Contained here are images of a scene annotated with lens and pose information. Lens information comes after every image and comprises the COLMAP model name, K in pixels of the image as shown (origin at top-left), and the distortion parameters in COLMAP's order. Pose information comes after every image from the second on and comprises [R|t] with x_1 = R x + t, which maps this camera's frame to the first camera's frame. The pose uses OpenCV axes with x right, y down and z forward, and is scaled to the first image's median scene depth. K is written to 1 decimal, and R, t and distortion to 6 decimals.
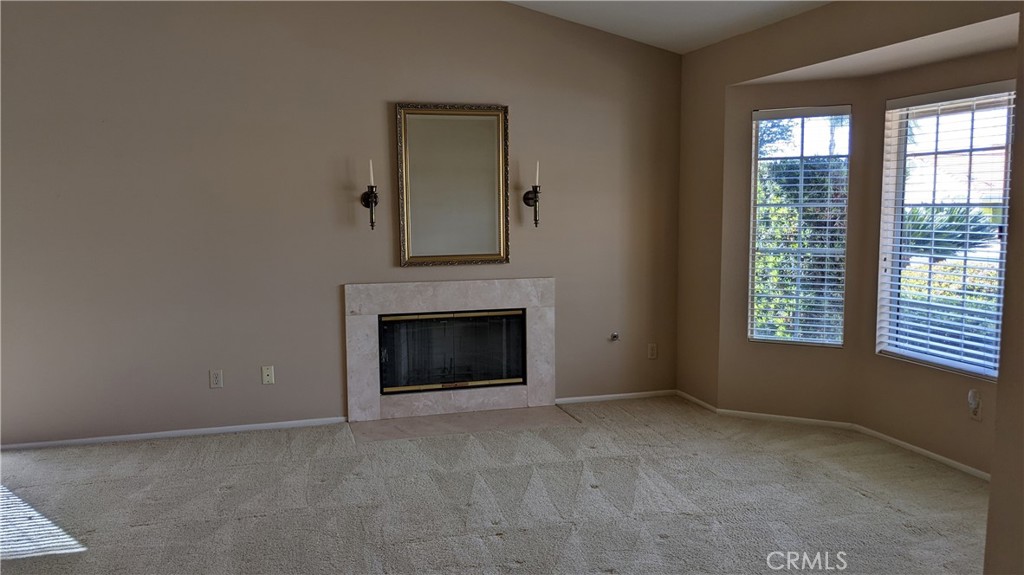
lens RADIAL K [[828.5, 0, 511.1], [0, 828.5, 280.4], [0, 0, 1]] dist [0.060172, -0.064368]
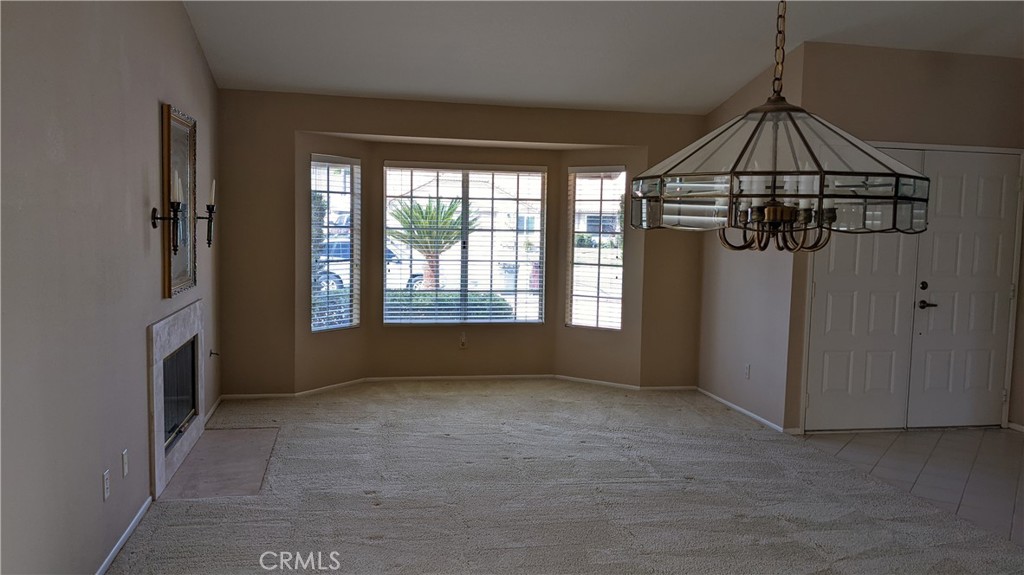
lens RADIAL K [[828.5, 0, 513.7], [0, 828.5, 292.2], [0, 0, 1]] dist [0.060172, -0.064368]
pose [[0.090135, -0.075291, 0.993080, -1.040362], [0.100523, 0.992734, 0.066141, -0.045830], [-0.990844, 0.093866, 0.097048, 0.655201]]
